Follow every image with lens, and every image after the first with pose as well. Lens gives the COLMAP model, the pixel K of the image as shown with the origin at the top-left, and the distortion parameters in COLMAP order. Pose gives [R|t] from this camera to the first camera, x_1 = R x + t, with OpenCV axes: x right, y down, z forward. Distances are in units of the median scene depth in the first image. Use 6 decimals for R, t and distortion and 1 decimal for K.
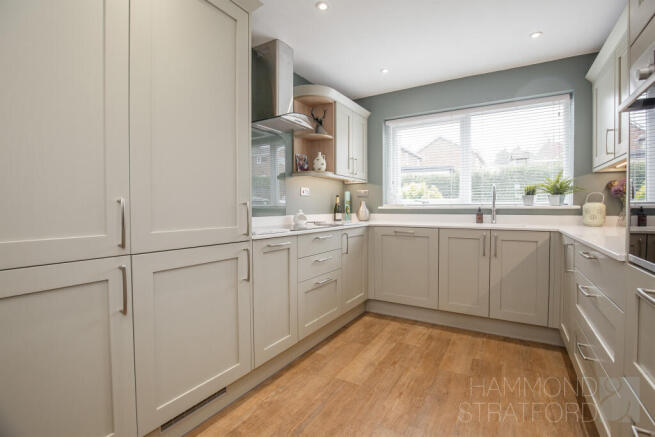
lens RADIAL K [[303.2, 0, 327.5], [0, 303.2, 218.5], [0, 0, 1]] dist [-0.000993, -0.000080]
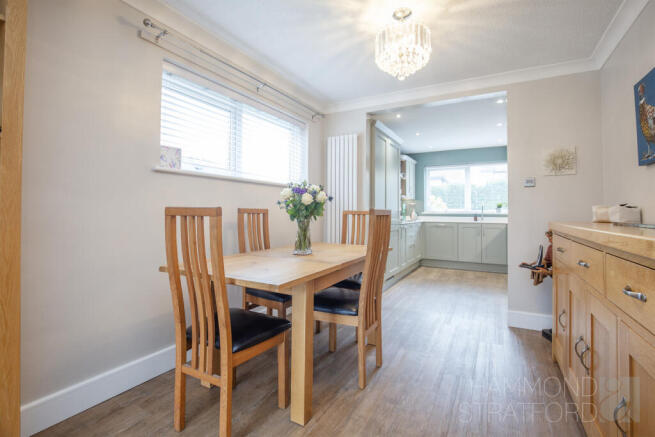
lens RADIAL K [[305.7, 0, 329.8], [0, 305.7, 210.4], [0, 0, 1]] dist [-0.000168, -0.000004]
pose [[0.998964, 0.005488, 0.045168, -0.571849], [-0.004070, 0.999497, -0.031441, 0.011998], [-0.045318, 0.031224, 0.998484, -1.011886]]
